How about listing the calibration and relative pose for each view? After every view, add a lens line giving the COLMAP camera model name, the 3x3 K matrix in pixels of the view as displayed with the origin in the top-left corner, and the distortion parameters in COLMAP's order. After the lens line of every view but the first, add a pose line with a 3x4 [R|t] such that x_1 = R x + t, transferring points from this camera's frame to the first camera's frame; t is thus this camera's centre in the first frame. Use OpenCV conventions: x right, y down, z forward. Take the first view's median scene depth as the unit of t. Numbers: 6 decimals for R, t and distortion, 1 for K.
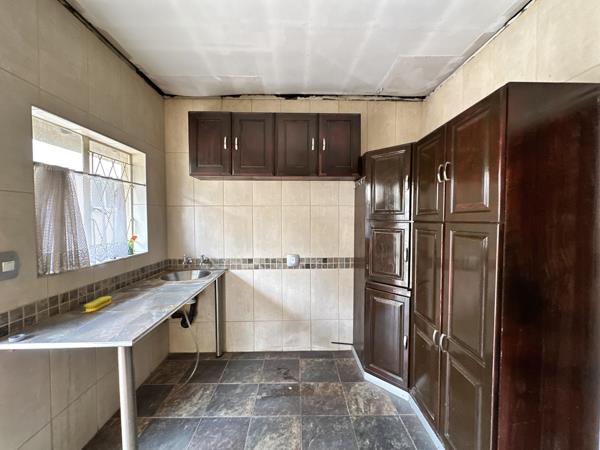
lens RADIAL K [[240.3, 0, 300.5], [0, 240.3, 225.0], [0, 0, 1]] dist [-0.004335, 0.000689]
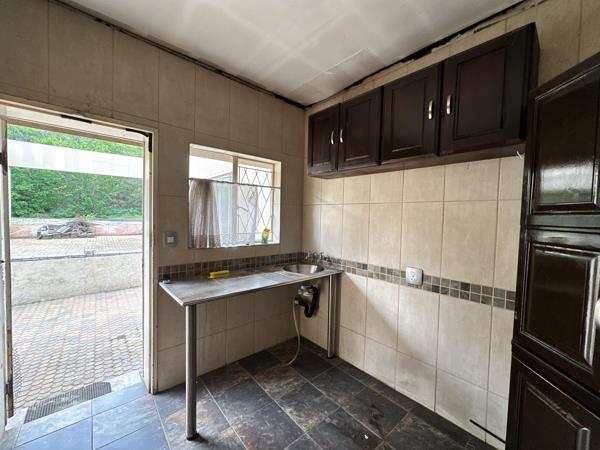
lens RADIAL K [[240.3, 0, 299.4], [0, 240.3, 225.1], [0, 0, 1]] dist [-0.004335, 0.000689]
pose [[0.643984, 0.046198, -0.763643, 0.320989], [-0.049835, 0.998588, 0.018384, -0.005610], [0.763414, 0.026217, 0.645377, 0.270286]]
